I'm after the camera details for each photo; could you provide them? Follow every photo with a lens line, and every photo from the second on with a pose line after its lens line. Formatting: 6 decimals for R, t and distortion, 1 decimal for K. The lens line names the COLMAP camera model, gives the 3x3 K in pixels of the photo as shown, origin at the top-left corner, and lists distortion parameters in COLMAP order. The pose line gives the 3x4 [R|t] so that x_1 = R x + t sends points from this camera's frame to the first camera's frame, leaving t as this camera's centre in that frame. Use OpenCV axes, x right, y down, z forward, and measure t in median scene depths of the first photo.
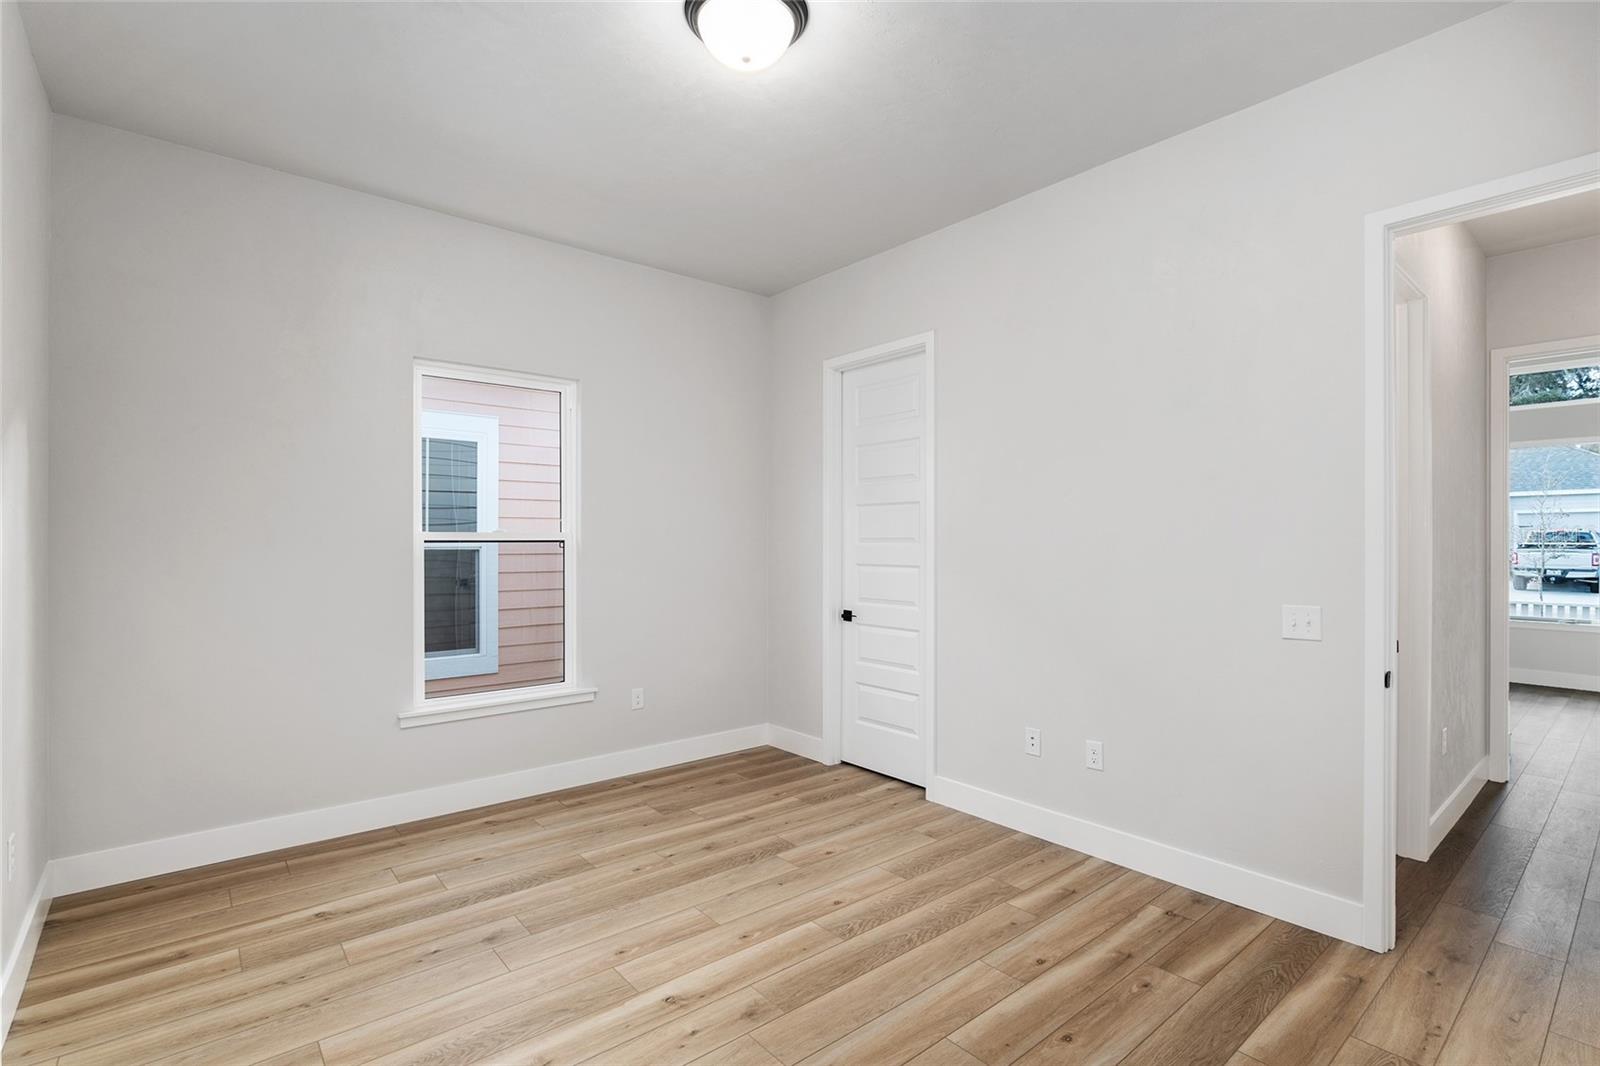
lens RADIAL K [[761.2, 0, 799.0], [0, 761.2, 540.1], [0, 0, 1]] dist [-0.020696, 0.005719]
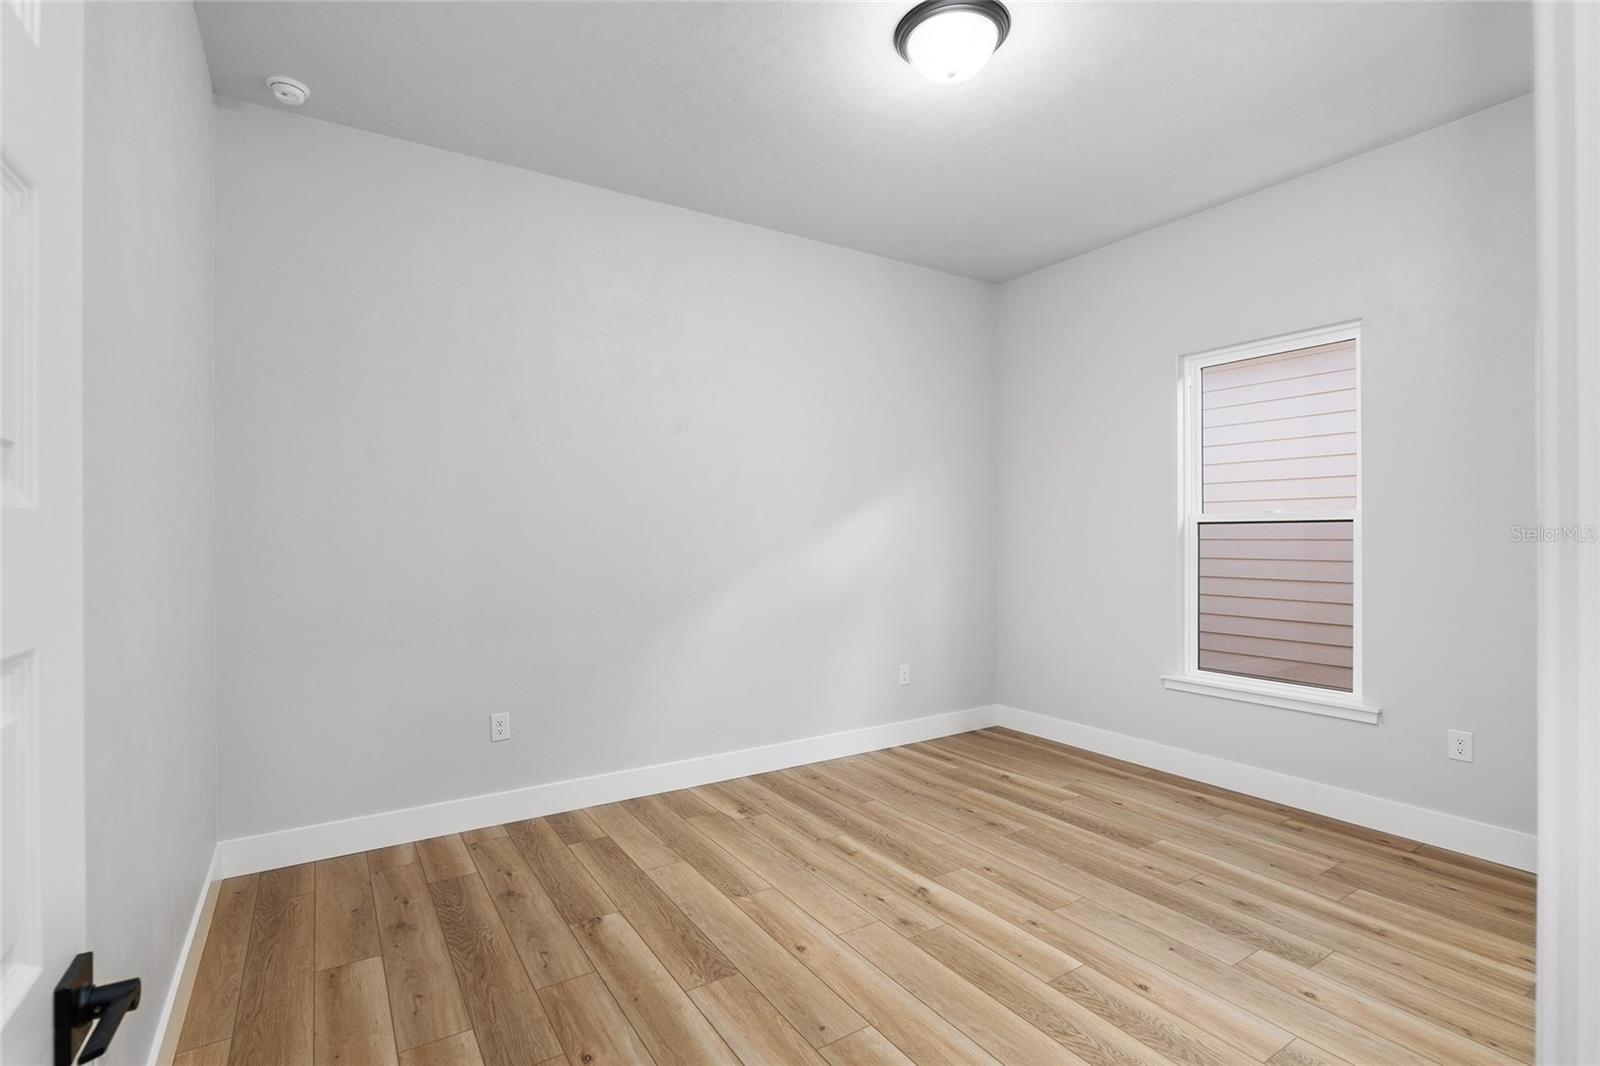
lens RADIAL K [[761.2, 0, 799.0], [0, 761.2, 540.1], [0, 0, 1]] dist [-0.020696, 0.005719]
pose [[-0.138498, 0.005736, -0.990346, 0.780934], [0.004559, 0.999976, 0.005154, 0.018861], [0.990352, -0.003801, -0.138521, 0.699193]]
